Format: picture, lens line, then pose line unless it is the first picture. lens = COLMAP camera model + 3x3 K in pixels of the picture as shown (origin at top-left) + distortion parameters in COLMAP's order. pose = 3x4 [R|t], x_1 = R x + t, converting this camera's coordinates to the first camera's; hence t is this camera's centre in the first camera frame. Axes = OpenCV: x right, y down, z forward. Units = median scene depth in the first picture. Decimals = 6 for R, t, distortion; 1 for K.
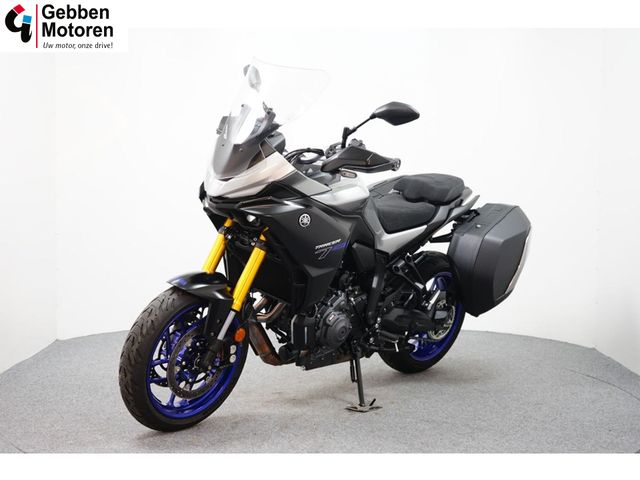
lens RADIAL K [[948.9, 0, 320.0], [0, 948.9, 240.0], [0, 0, 1]] dist [0.012493, 0.027487]
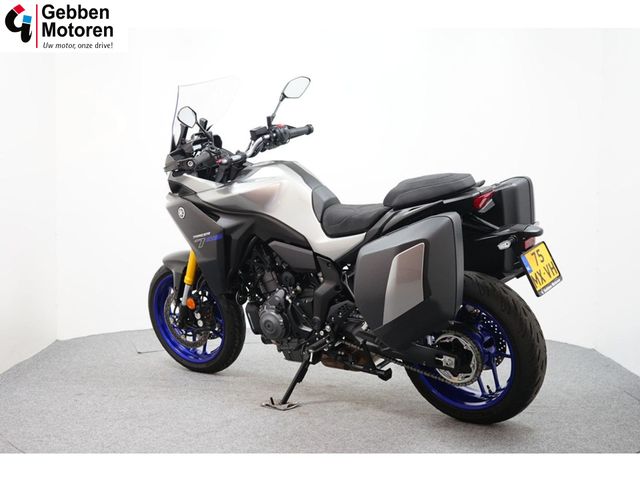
lens RADIAL K [[948.9, 0, 320.0], [0, 948.9, 240.0], [0, 0, 1]] dist [0.012493, 0.027487]
pose [[0.079924, 0.057432, -0.995145, 1.059705], [-0.072210, 0.996049, 0.051685, -0.054403], [0.994182, 0.067728, 0.083755, 0.966633]]
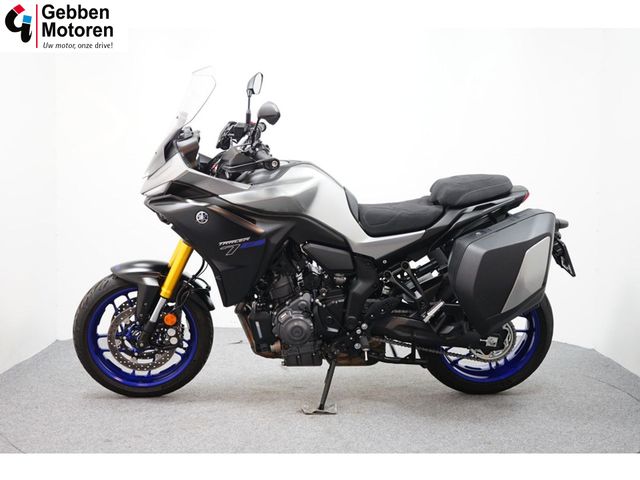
lens RADIAL K [[948.9, 0, 320.0], [0, 948.9, 240.0], [0, 0, 1]] dist [0.012493, 0.027487]
pose [[0.745750, 0.051935, -0.664198, 0.704702], [-0.050602, 0.998493, 0.021260, -0.022106], [0.664301, 0.017755, 0.747254, 0.268898]]
